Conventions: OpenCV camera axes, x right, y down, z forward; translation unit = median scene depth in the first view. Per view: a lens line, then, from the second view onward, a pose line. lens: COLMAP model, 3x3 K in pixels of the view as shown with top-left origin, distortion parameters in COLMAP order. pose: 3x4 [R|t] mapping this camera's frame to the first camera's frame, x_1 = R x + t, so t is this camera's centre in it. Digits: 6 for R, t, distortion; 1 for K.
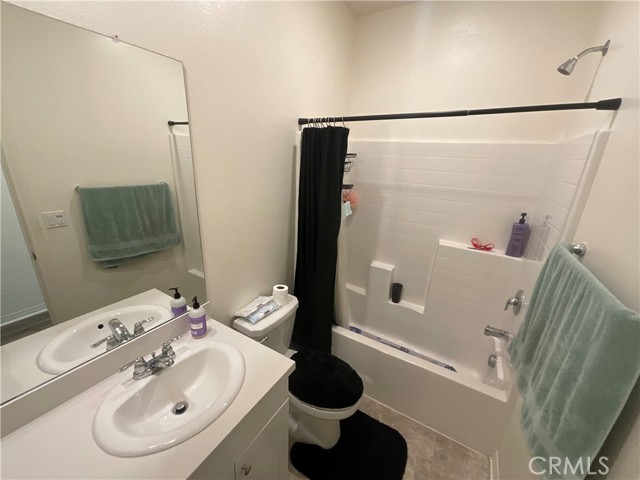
lens RADIAL K [[257.1, 0, 317.6], [0, 257.1, 241.8], [0, 0, 1]] dist [-0.001044, 0.000473]
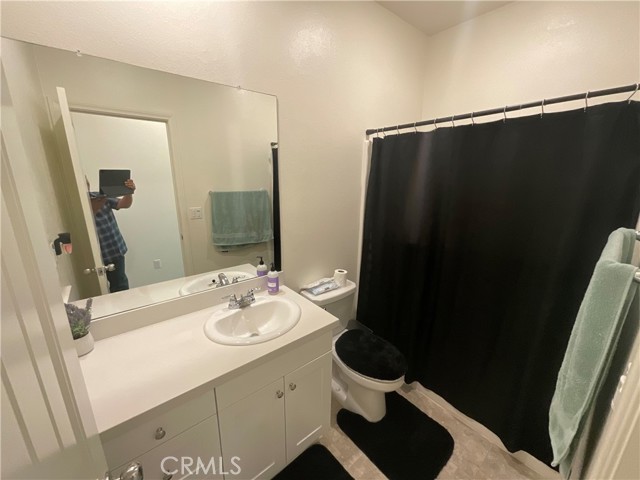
lens RADIAL K [[257.1, 0, 317.3], [0, 257.1, 241.4], [0, 0, 1]] dist [-0.001044, 0.000473]
pose [[0.941133, 0.053280, -0.333811, 0.154963], [-0.076397, 0.995475, -0.056504, 0.130804], [0.329290, 0.078680, 0.940945, -0.165900]]
